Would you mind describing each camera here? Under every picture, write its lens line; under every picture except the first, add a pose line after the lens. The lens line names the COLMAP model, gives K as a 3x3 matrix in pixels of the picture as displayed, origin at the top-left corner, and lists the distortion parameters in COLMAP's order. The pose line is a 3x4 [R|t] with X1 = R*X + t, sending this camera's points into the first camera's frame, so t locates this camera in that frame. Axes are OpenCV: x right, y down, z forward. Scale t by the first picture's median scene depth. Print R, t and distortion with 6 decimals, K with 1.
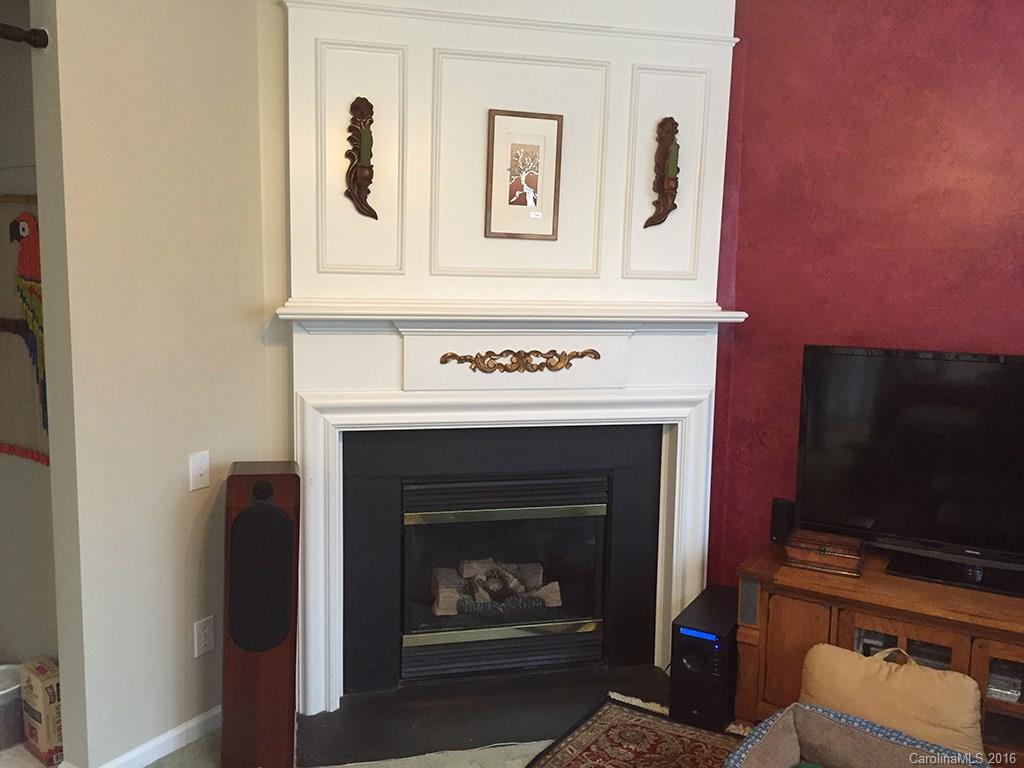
lens RADIAL K [[872.5, 0, 512.0], [0, 872.5, 384.0], [0, 0, 1]] dist [0.086828, -0.116492]
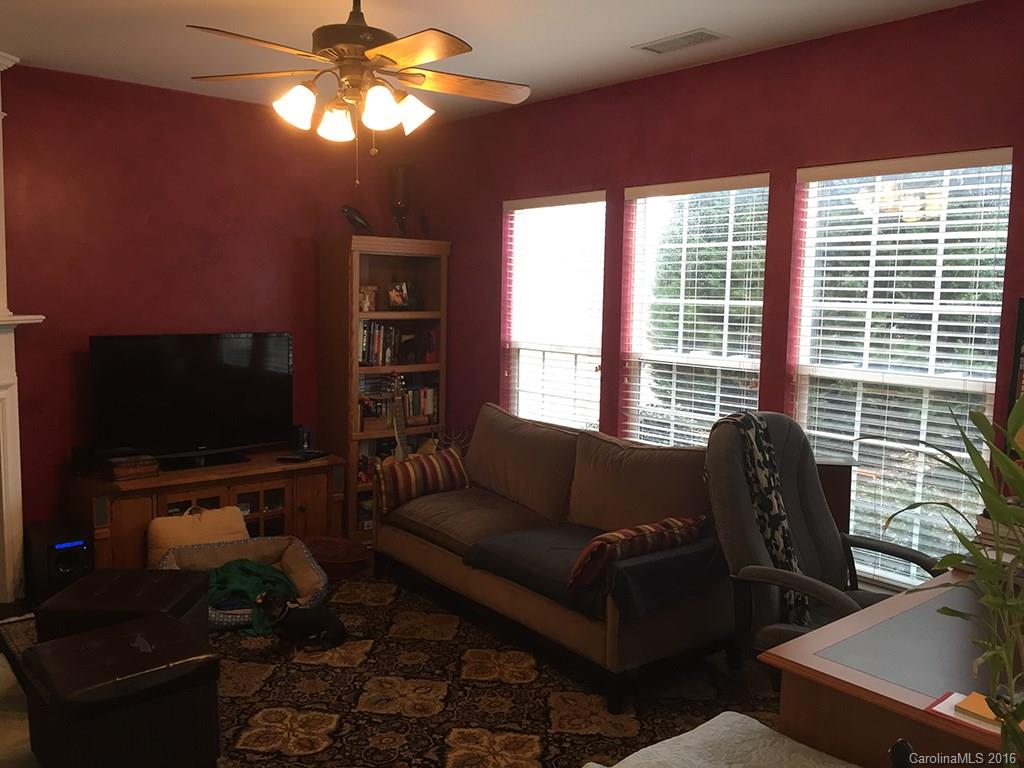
lens RADIAL K [[872.5, 0, 512.0], [0, 872.5, 384.0], [0, 0, 1]] dist [0.086828, -0.116492]
pose [[0.312182, -0.110861, 0.943532, -0.889977], [0.104685, 0.991134, 0.081818, -0.012385], [-0.944237, 0.073231, 0.321020, -0.144658]]
